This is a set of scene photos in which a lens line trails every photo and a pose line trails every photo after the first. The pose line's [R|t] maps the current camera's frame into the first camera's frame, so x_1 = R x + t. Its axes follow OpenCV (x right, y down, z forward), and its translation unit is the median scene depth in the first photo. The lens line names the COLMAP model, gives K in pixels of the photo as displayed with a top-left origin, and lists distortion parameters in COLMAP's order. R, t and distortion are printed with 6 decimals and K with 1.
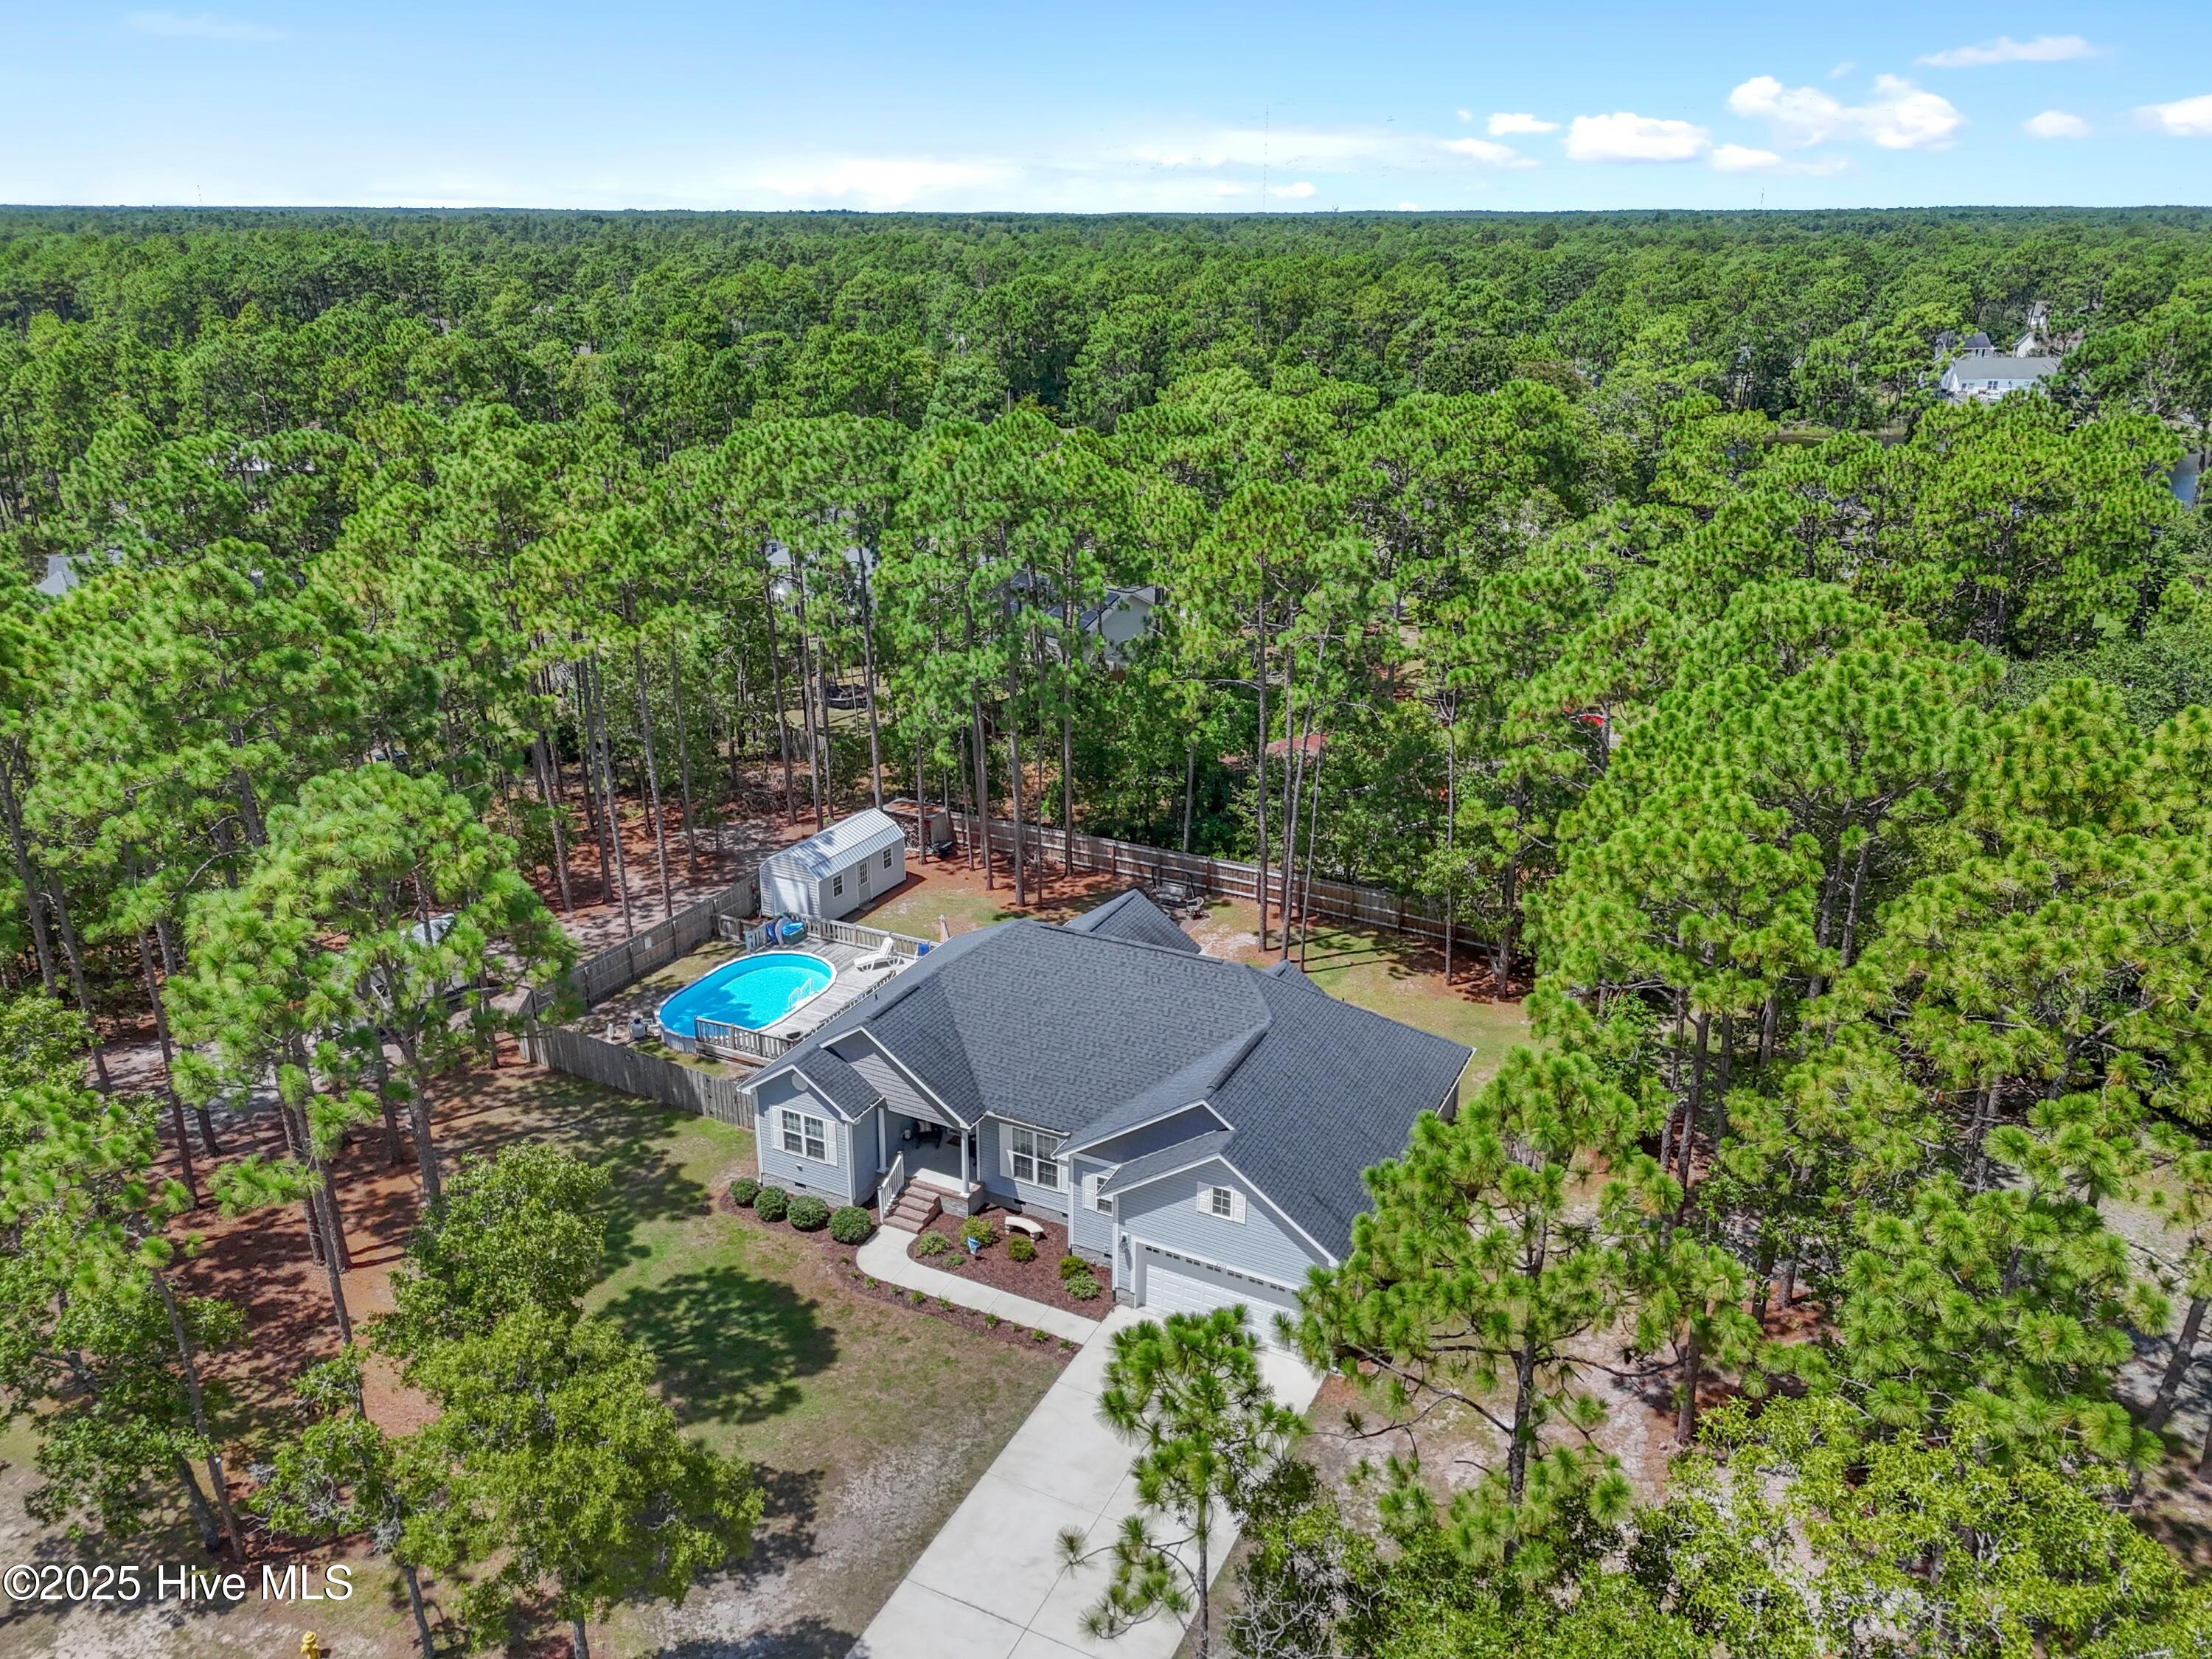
lens RADIAL K [[1599.8, 0, 1106.0], [0, 1599.8, 829.5], [0, 0, 1]] dist [0.045359, -0.003549]
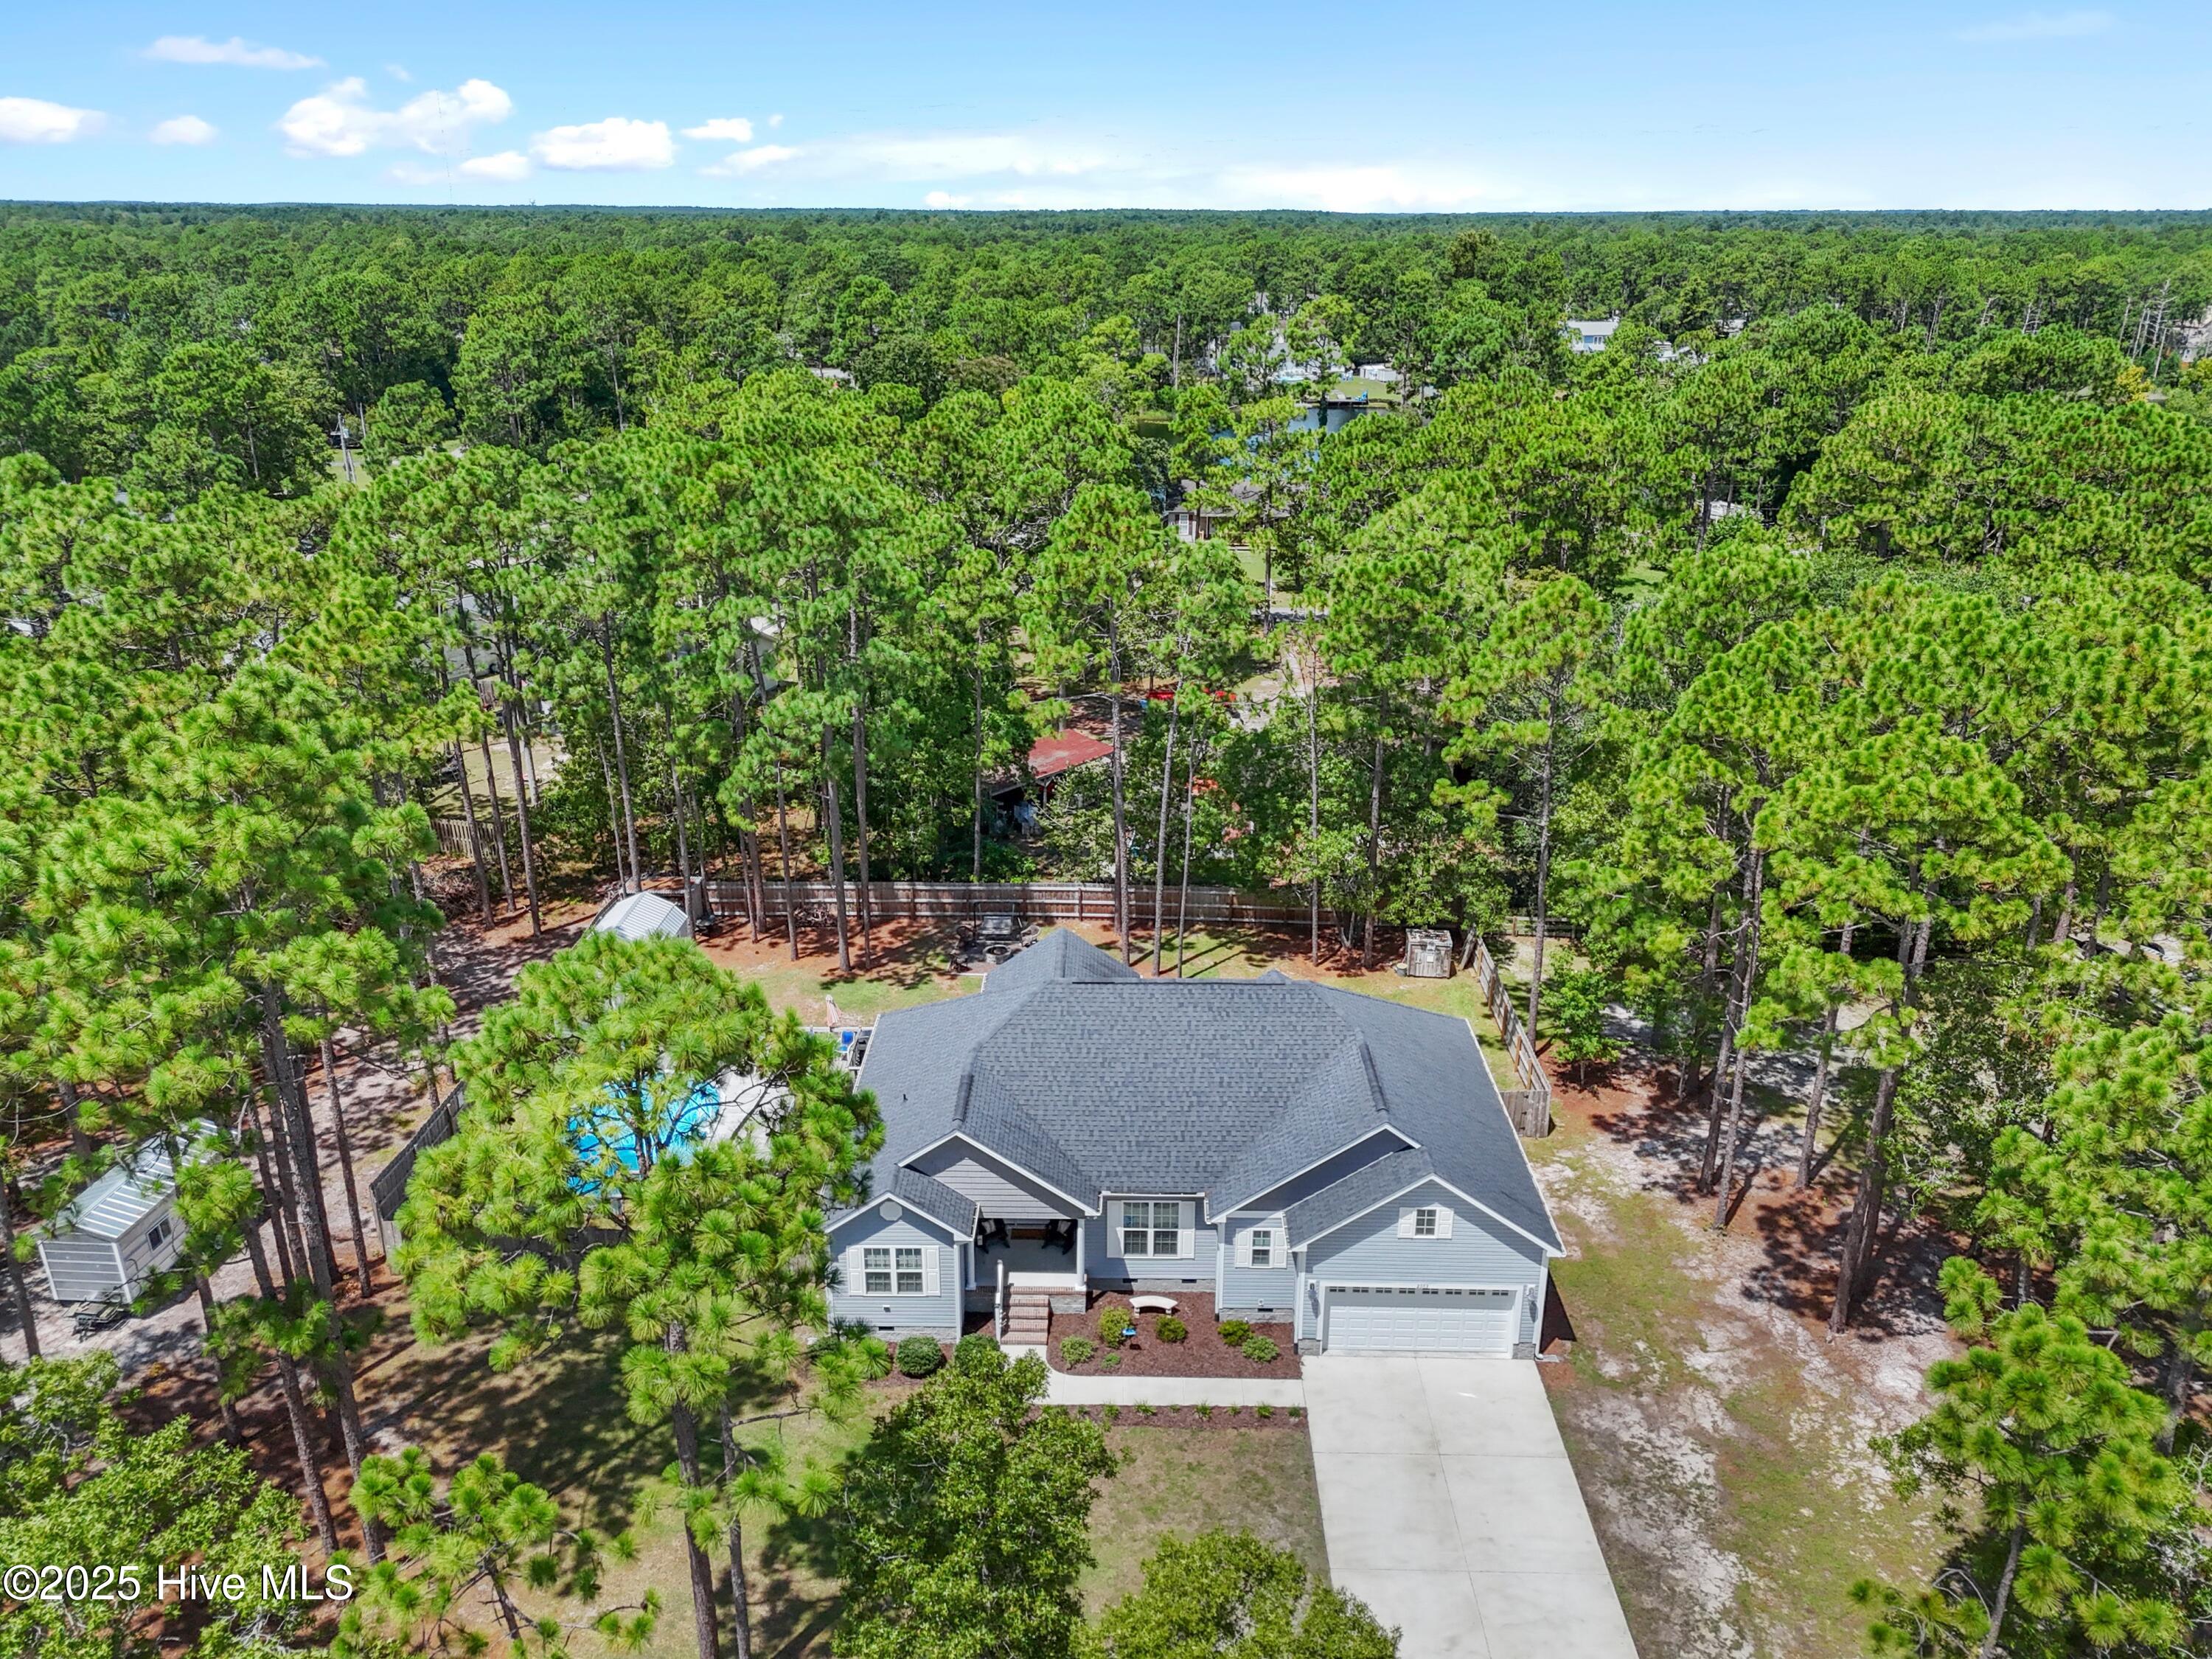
lens RADIAL K [[1599.8, 0, 1106.0], [0, 1599.8, 829.5], [0, 0, 1]] dist [0.045359, -0.003549]
pose [[0.902749, -0.149082, 0.403507, -0.403831], [0.149493, 0.988287, 0.030683, -0.054642], [-0.403355, 0.032623, 0.914462, 0.155524]]
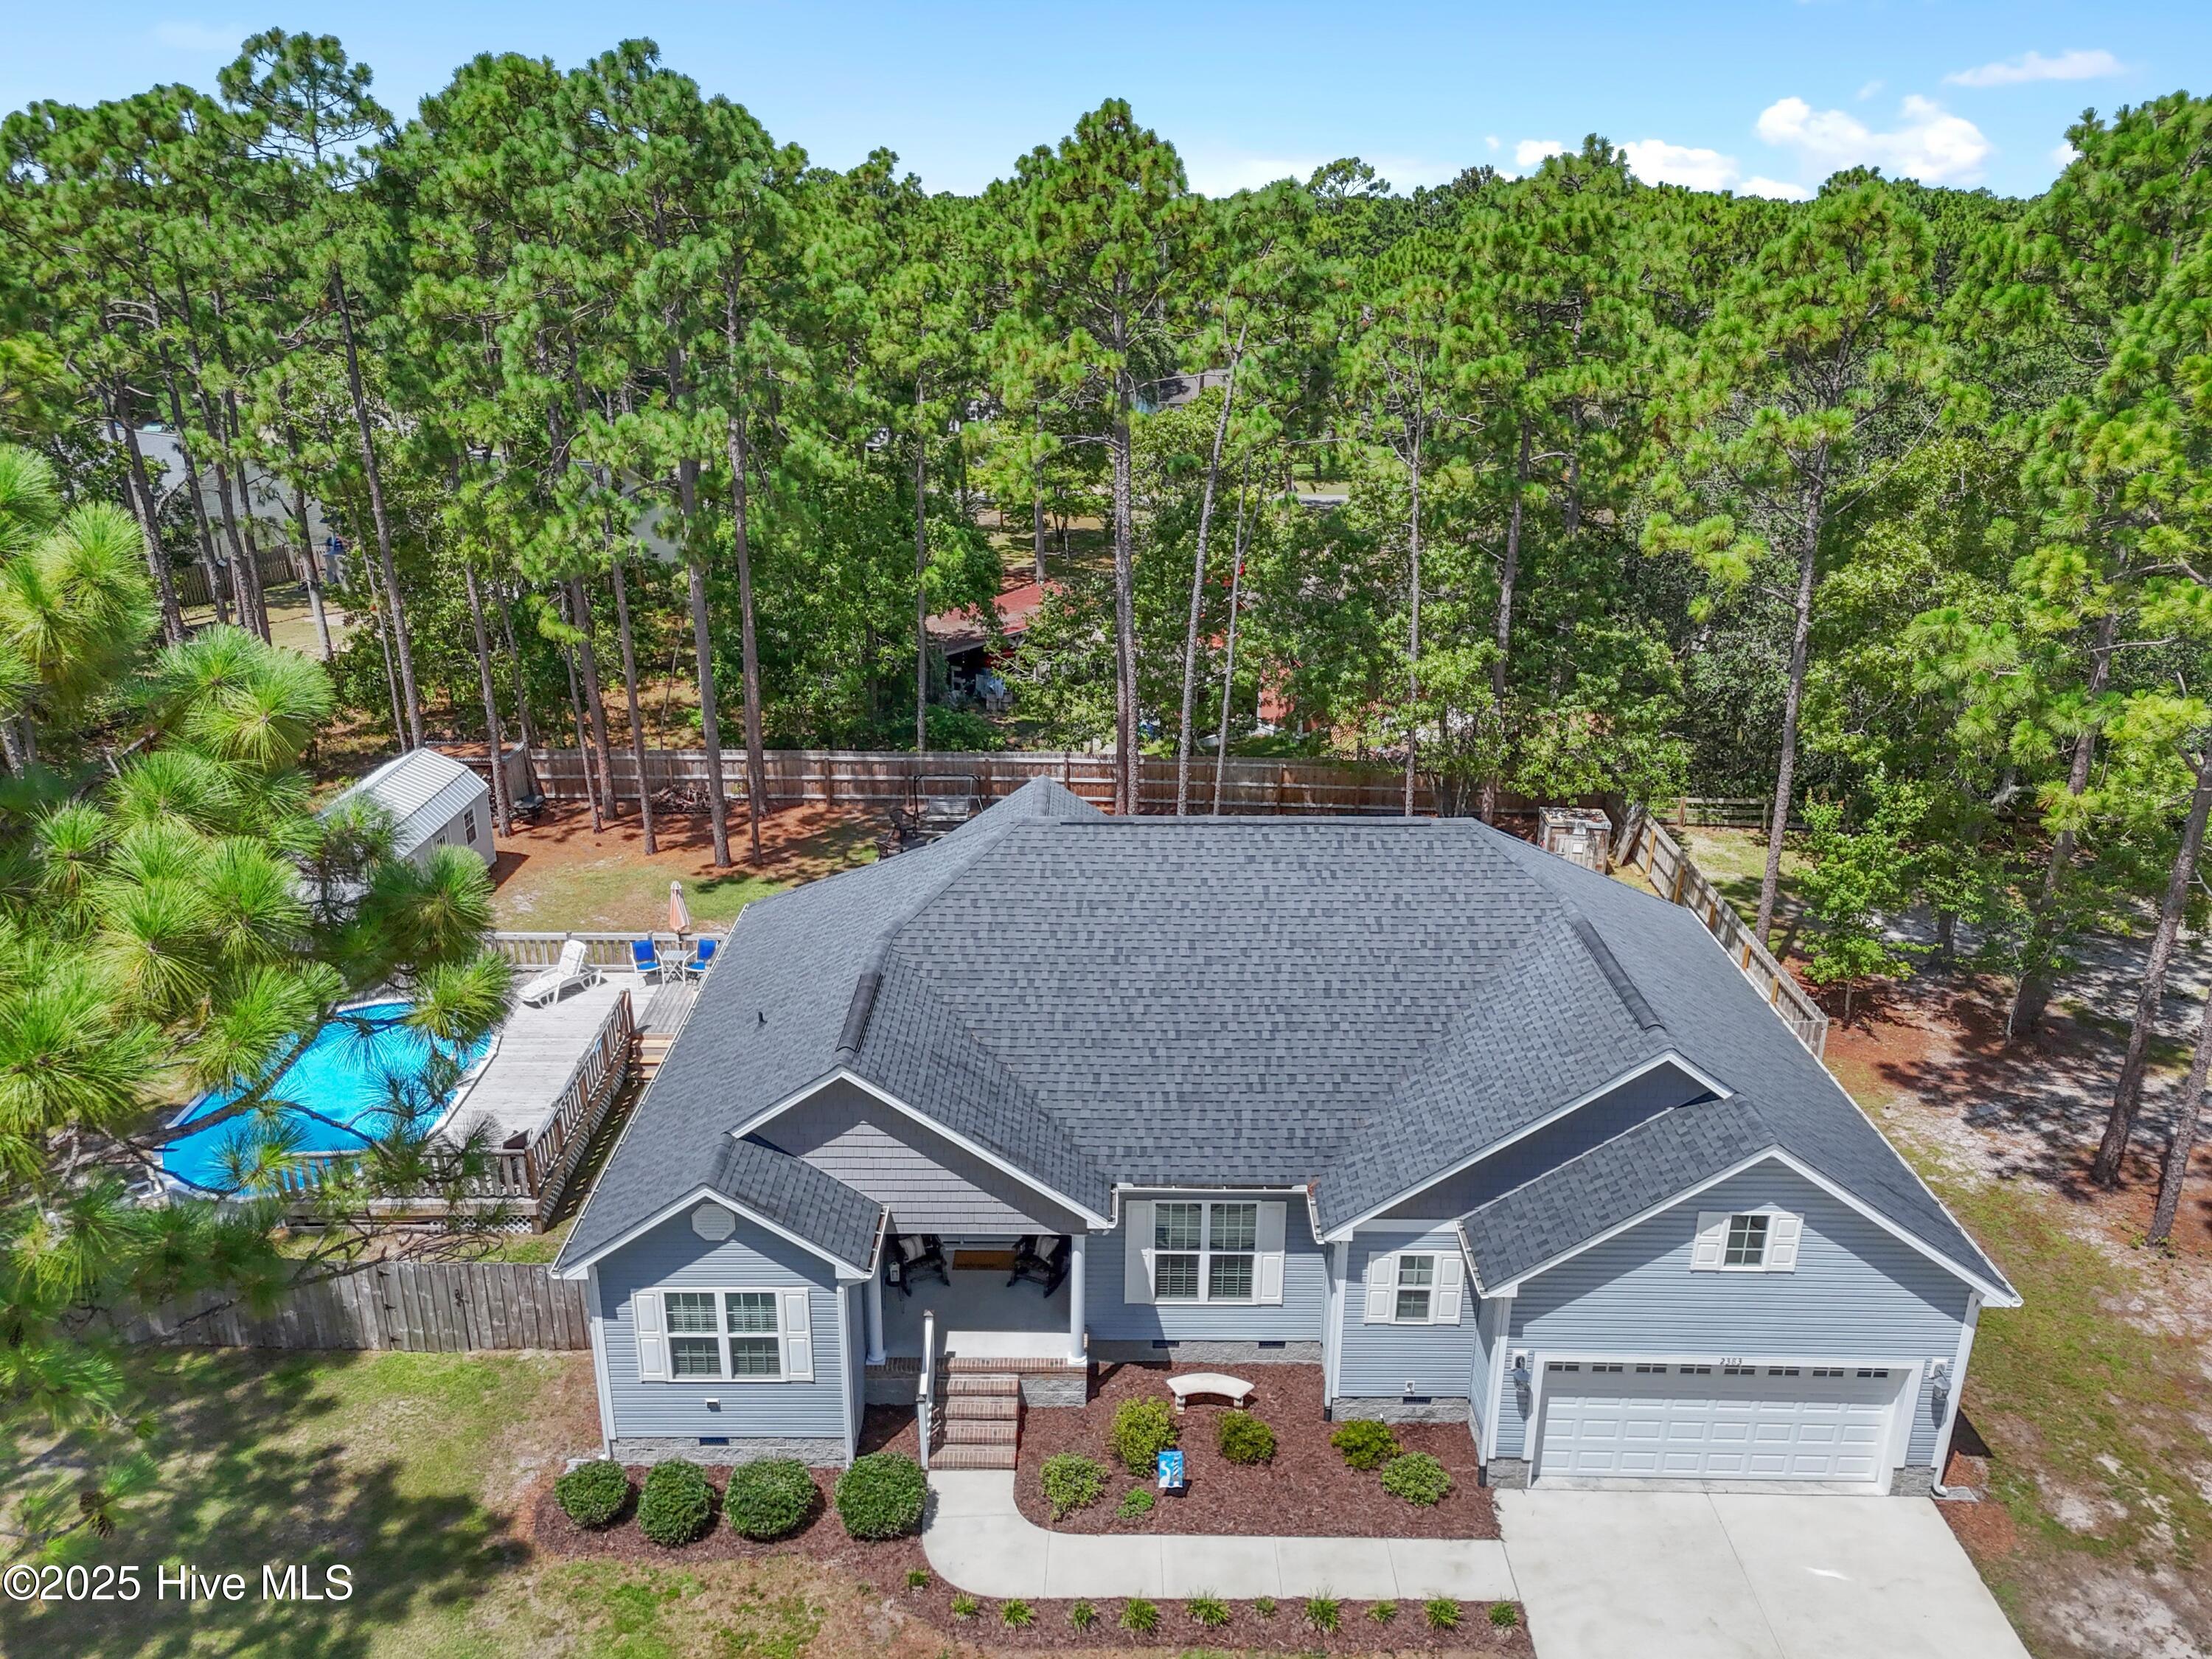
lens RADIAL K [[1627.6, 0, 1106.0], [0, 1627.6, 829.5], [0, 0, 1]] dist [0.032813, -0.006438]
pose [[0.897516, -0.151285, 0.414220, -0.264528], [0.150026, 0.988034, 0.035787, 0.049086], [-0.414677, 0.030024, 0.909473, 0.534787]]
